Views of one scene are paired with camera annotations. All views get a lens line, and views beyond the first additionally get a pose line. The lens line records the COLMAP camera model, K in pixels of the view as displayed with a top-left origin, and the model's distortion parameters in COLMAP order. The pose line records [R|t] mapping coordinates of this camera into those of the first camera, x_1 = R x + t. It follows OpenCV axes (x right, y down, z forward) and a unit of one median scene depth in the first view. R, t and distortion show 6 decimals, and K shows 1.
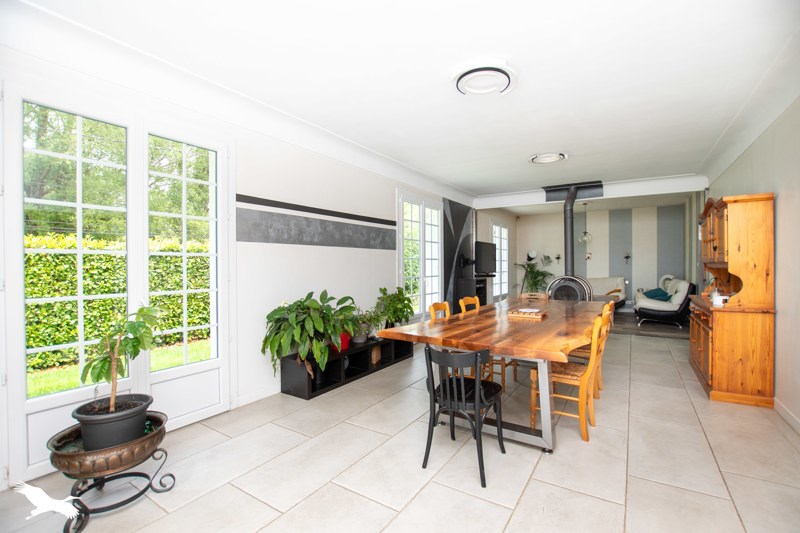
lens RADIAL K [[362.7, 0, 403.4], [0, 362.7, 265.8], [0, 0, 1]] dist [-0.000937, -0.000185]
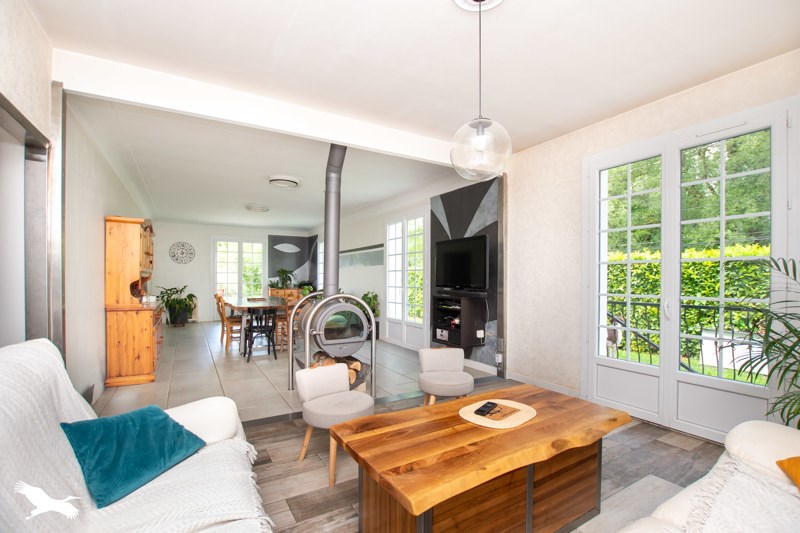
lens RADIAL K [[362.7, 0, 420.1], [0, 362.7, 279.3], [0, 0, 1]] dist [-0.000937, -0.000185]
pose [[-0.417290, -0.000753, -0.908773, 1.089209], [-0.010445, 0.999938, 0.003967, 0.006118], [0.908713, 0.011147, -0.417272, 1.592402]]
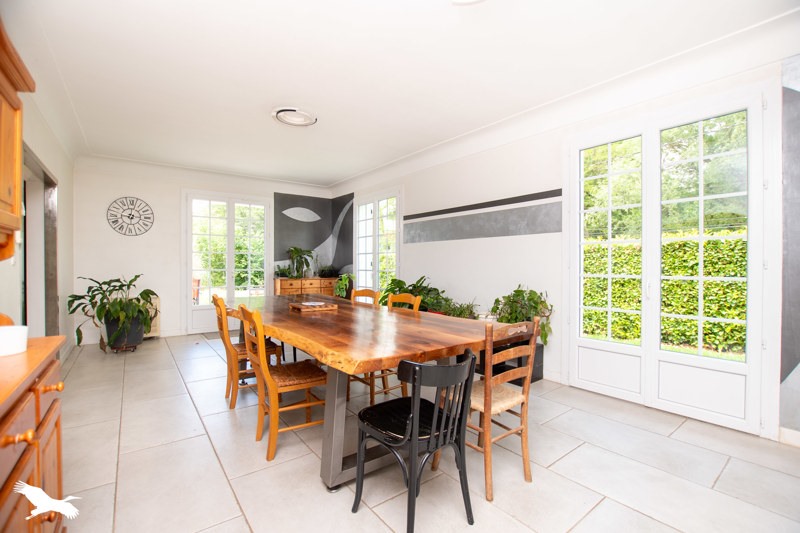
lens RADIAL K [[362.7, 0, 402.0], [0, 362.7, 265.5], [0, 0, 1]] dist [-0.000937, -0.000185]
pose [[-0.363340, 0.006959, -0.931631, 0.659366], [-0.008364, 0.999907, 0.010730, 0.012366], [0.931619, 0.011691, -0.363248, 0.912424]]
